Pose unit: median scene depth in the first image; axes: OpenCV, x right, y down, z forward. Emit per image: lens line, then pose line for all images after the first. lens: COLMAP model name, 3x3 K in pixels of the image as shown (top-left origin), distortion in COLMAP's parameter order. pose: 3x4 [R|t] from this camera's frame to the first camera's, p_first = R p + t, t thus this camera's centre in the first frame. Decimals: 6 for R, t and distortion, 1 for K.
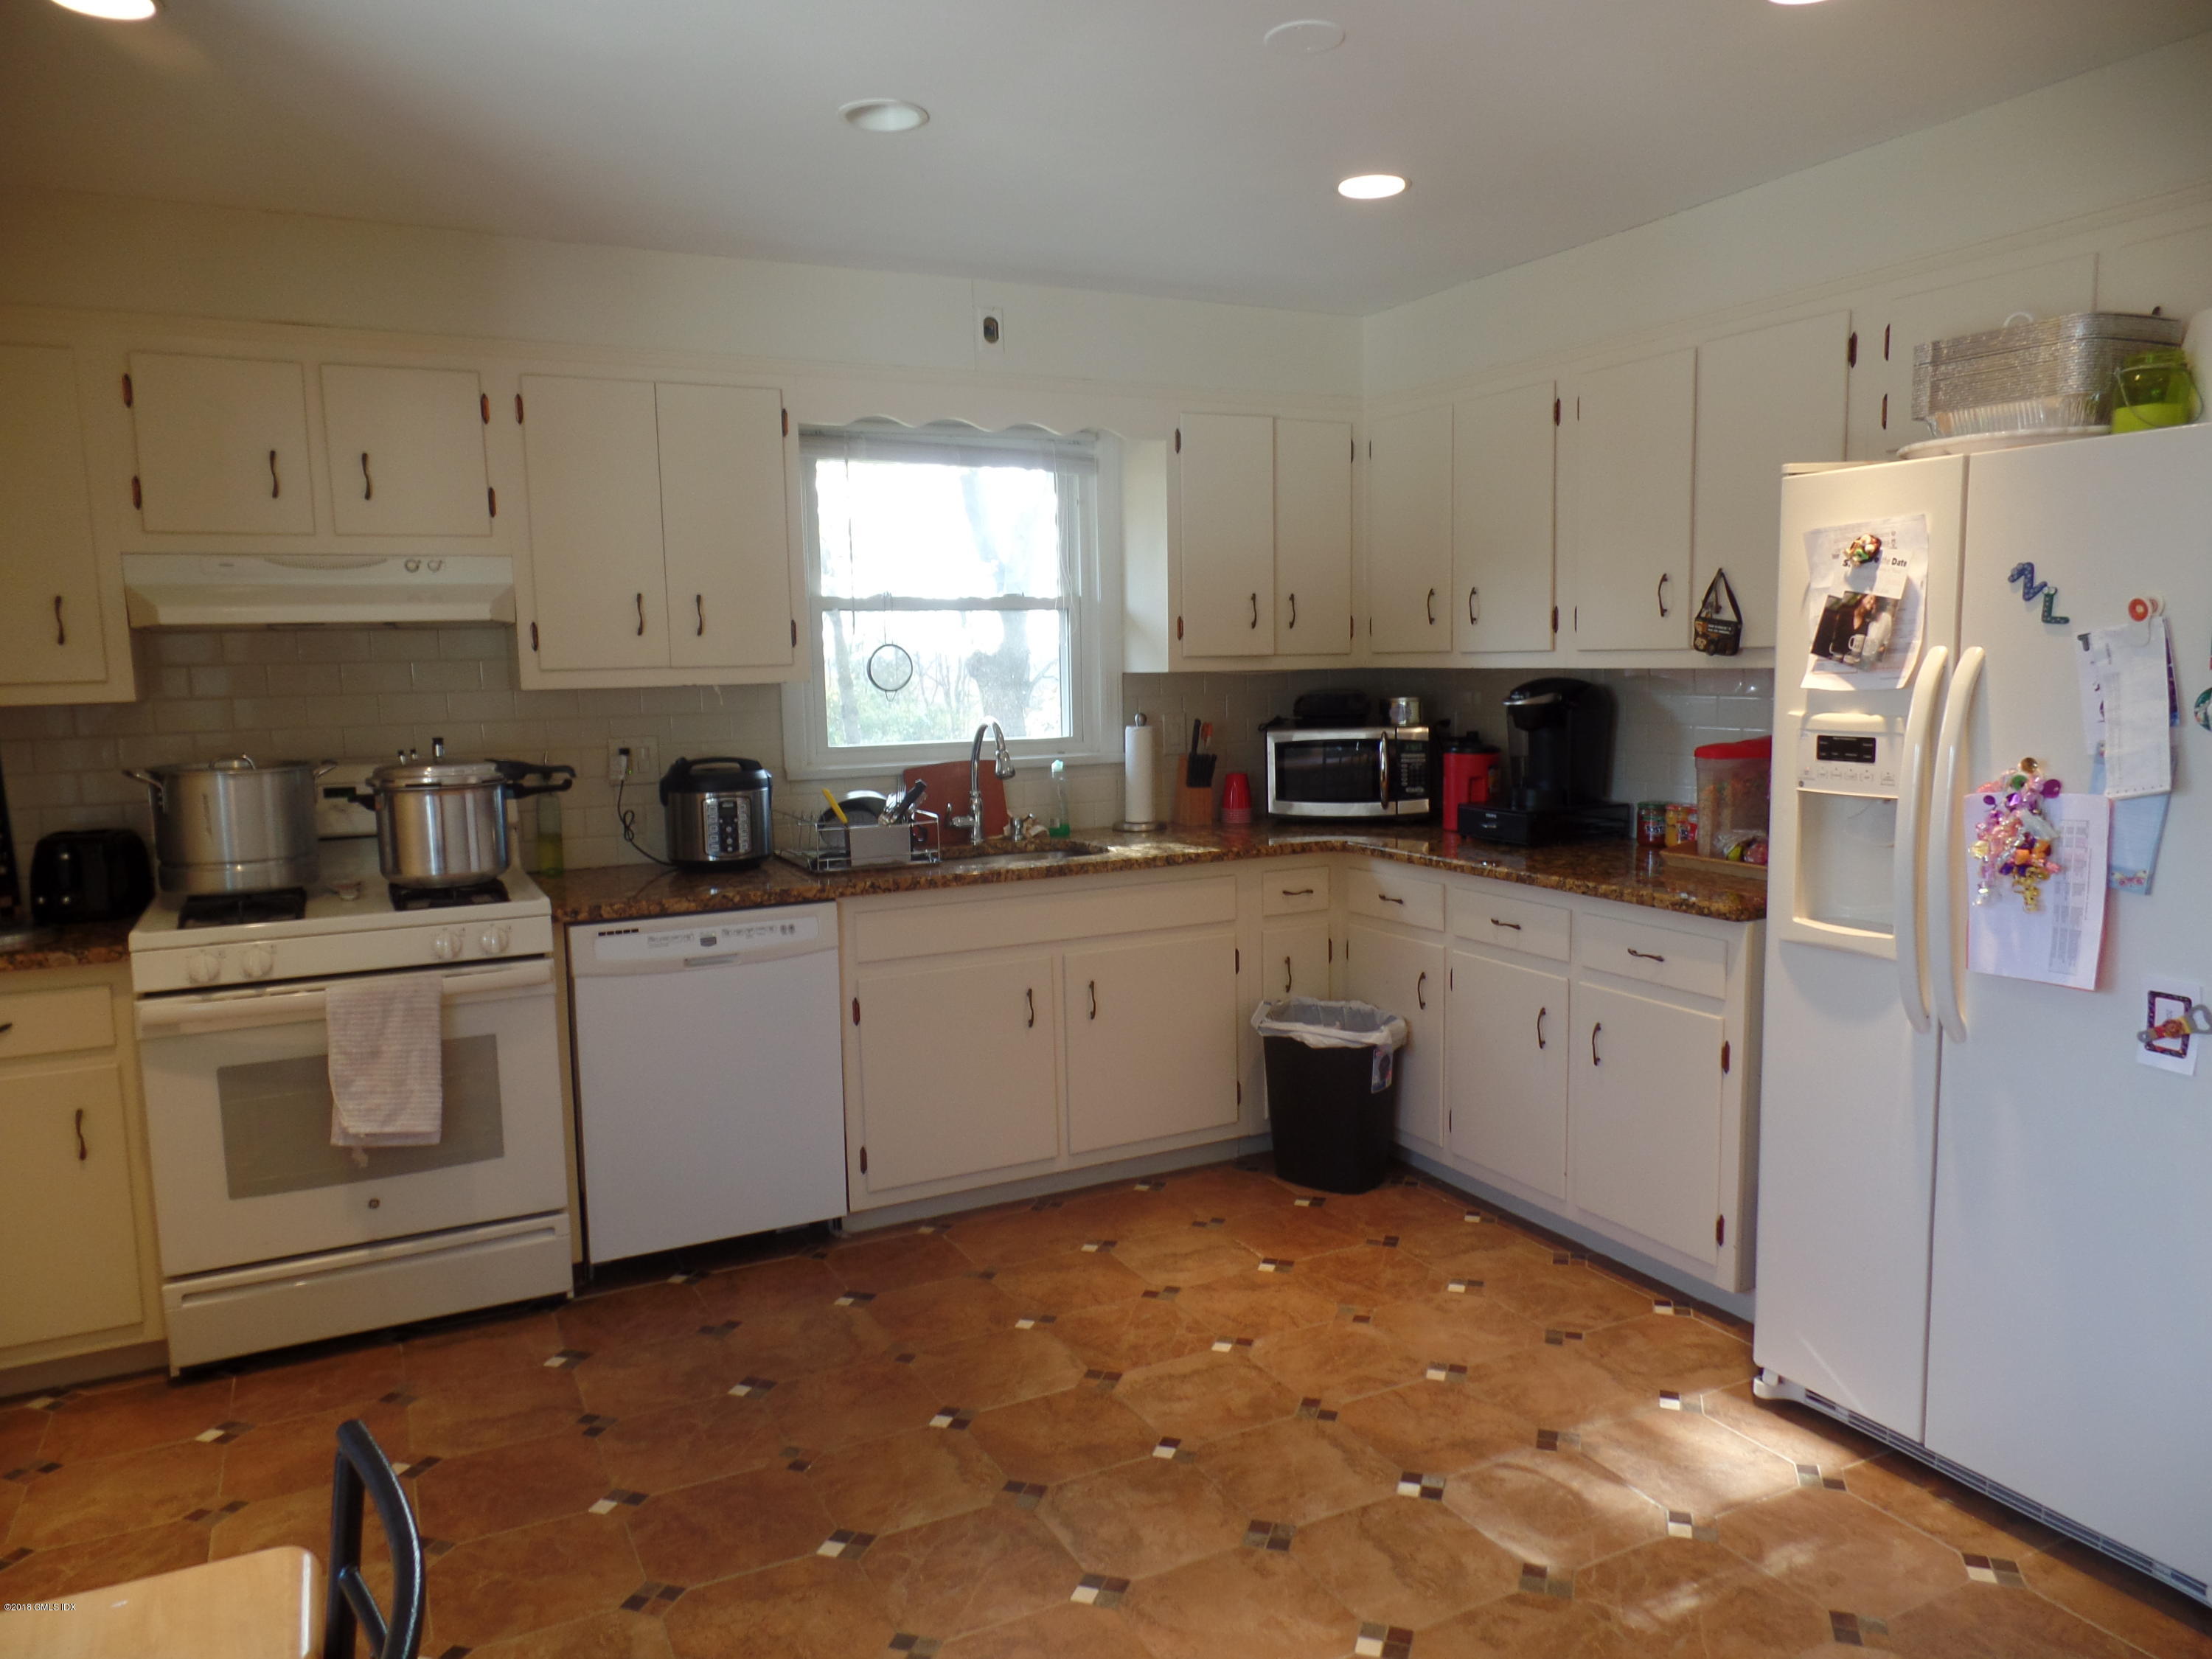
lens RADIAL K [[1539.3, 0, 1110.3], [0, 1539.3, 830.7], [0, 0, 1]] dist [0.003345, 0.004988]
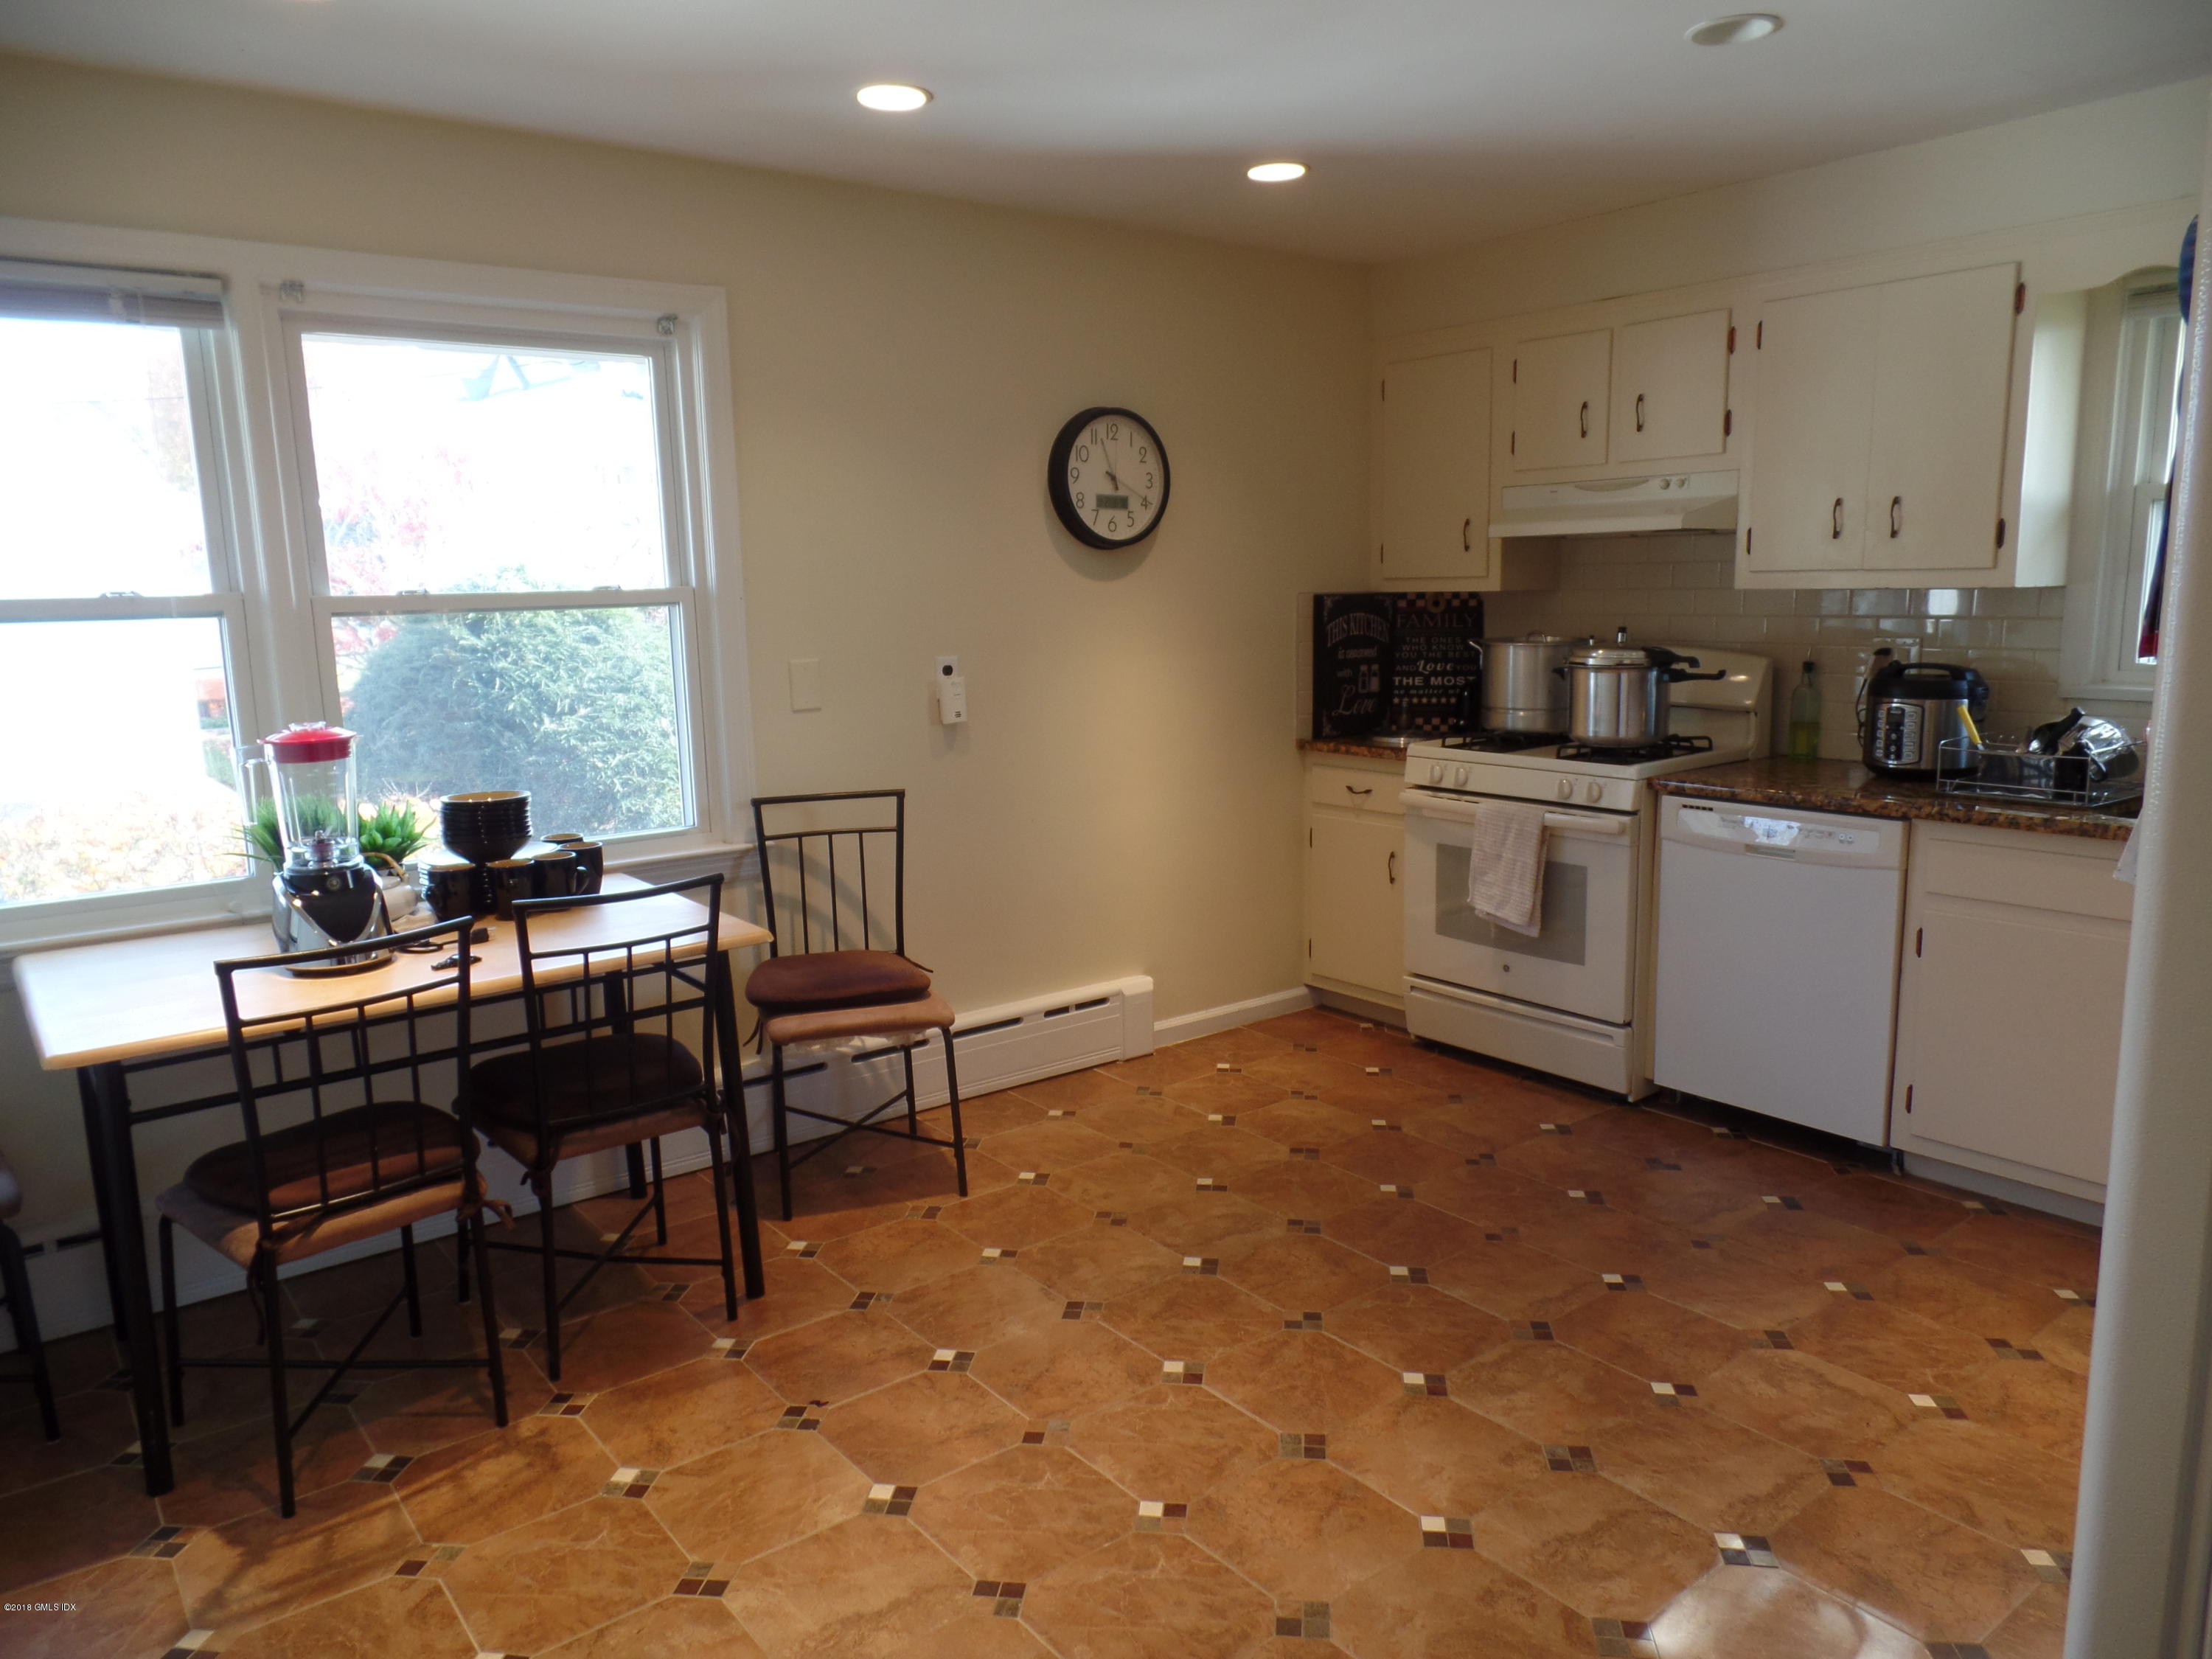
lens RADIAL K [[1539.3, 0, 1110.3], [0, 1539.3, 830.7], [0, 0, 1]] dist [0.003345, 0.004988]
pose [[0.191945, 0.177989, -0.965131, 0.749662], [-0.097973, 0.981979, 0.161611, -0.062835], [0.976503, 0.063537, 0.205924, 0.375566]]
